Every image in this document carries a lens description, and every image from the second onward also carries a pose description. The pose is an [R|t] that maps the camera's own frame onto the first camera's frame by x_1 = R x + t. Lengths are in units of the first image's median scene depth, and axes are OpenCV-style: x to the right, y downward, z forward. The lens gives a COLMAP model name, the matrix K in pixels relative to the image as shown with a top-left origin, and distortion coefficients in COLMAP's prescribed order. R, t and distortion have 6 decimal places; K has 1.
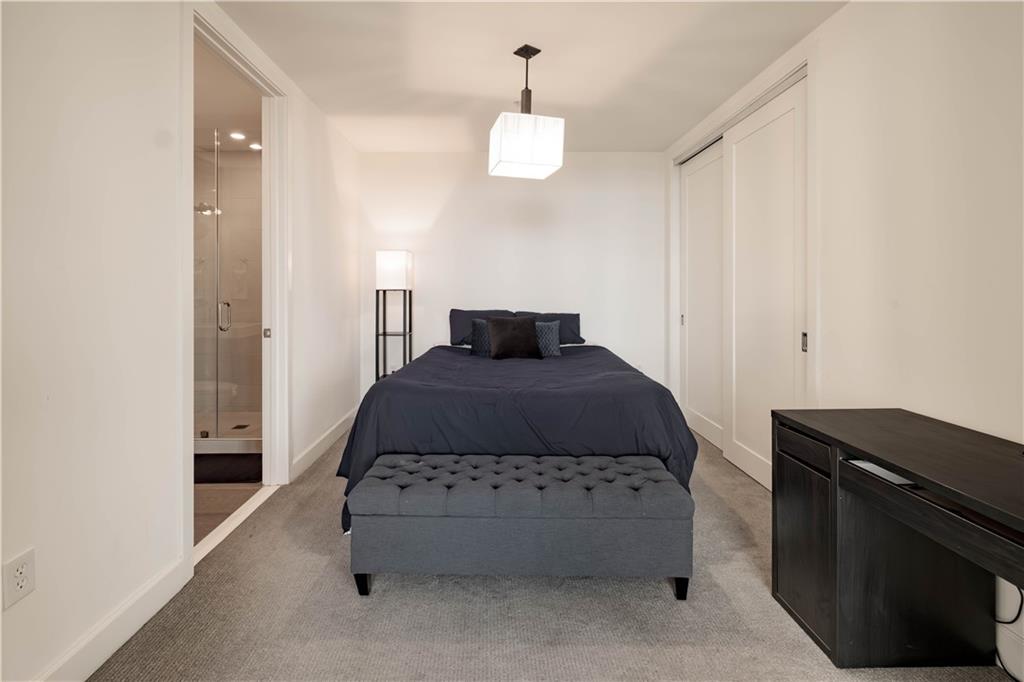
lens RADIAL K [[449.5, 0, 504.4], [0, 449.5, 292.5], [0, 0, 1]] dist [-0.007776, -0.000202]
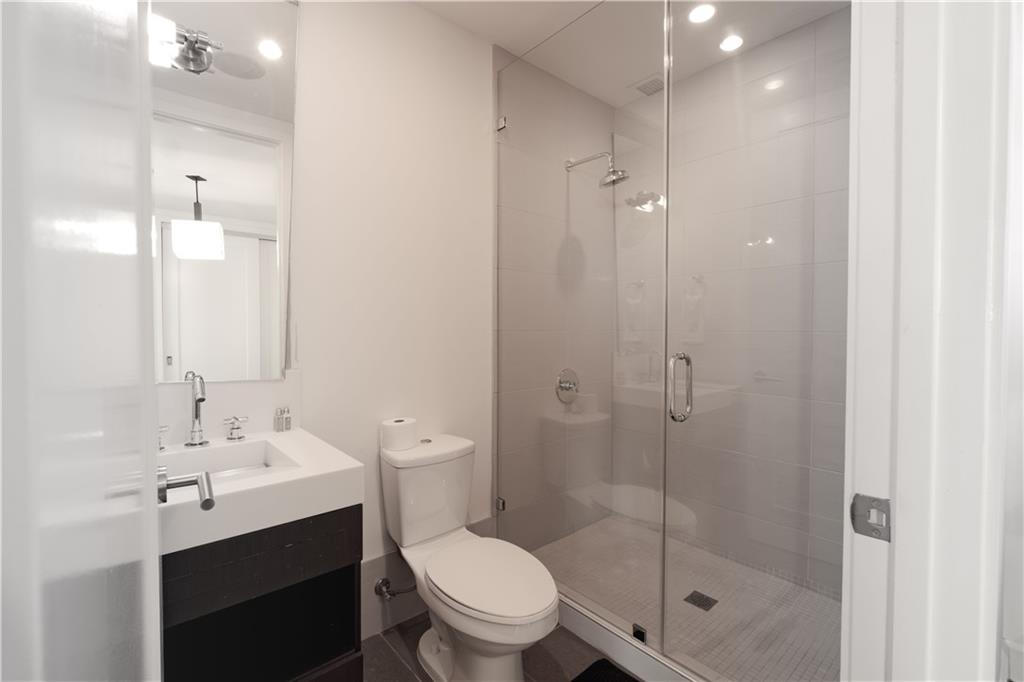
lens RADIAL K [[449.5, 0, 512.9], [0, 449.5, 336.8], [0, 0, 1]] dist [-0.007776, -0.000202]
pose [[0.637650, 0.014356, -0.770192, -0.390029], [-0.000436, 0.999833, 0.018275, -0.004149], [0.770326, -0.011317, 0.637550, 0.592748]]
